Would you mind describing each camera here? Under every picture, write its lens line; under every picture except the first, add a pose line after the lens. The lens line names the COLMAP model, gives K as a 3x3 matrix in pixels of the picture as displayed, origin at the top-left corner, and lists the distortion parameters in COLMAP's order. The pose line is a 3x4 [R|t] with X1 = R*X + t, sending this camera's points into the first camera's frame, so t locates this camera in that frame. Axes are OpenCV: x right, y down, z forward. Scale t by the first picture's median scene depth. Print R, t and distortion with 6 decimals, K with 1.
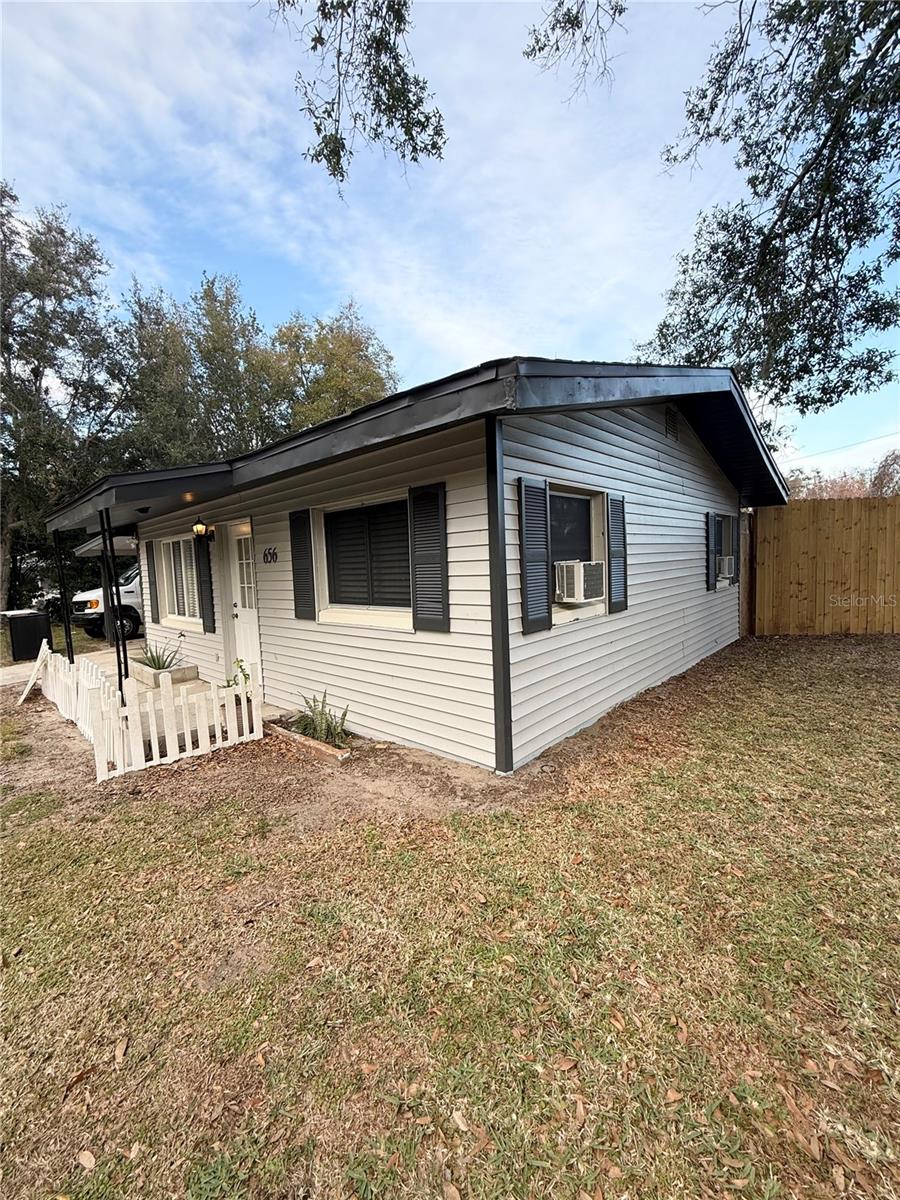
lens RADIAL K [[478.0, 0, 449.7], [0, 478.0, 600.6], [0, 0, 1]] dist [-0.000821, -0.000344]
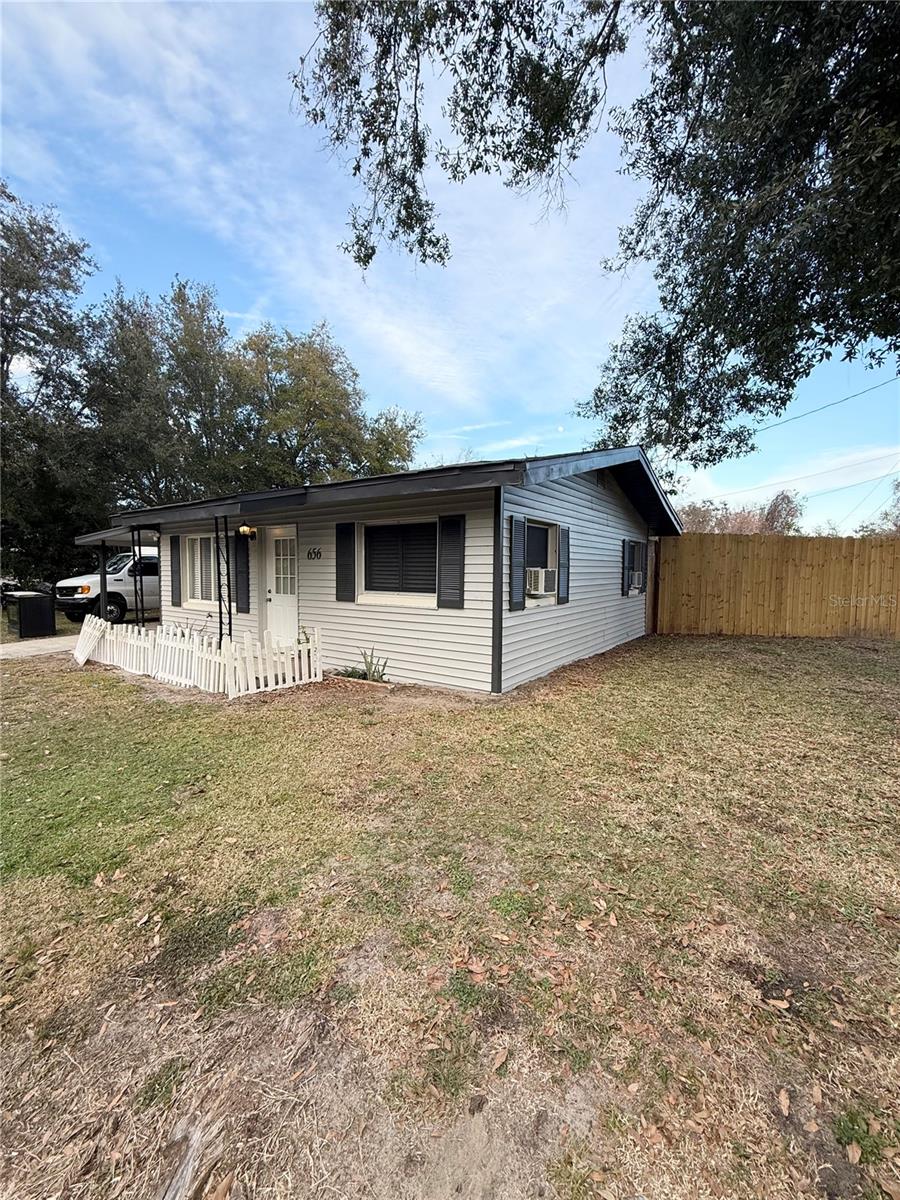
lens RADIAL K [[478.0, 0, 450.5], [0, 478.0, 599.4], [0, 0, 1]] dist [-0.000821, -0.000344]
pose [[0.990263, 0.039873, 0.133380, -0.140157], [-0.037329, 0.999071, -0.021516, 0.039414], [-0.134114, 0.016328, 0.990831, -0.312011]]
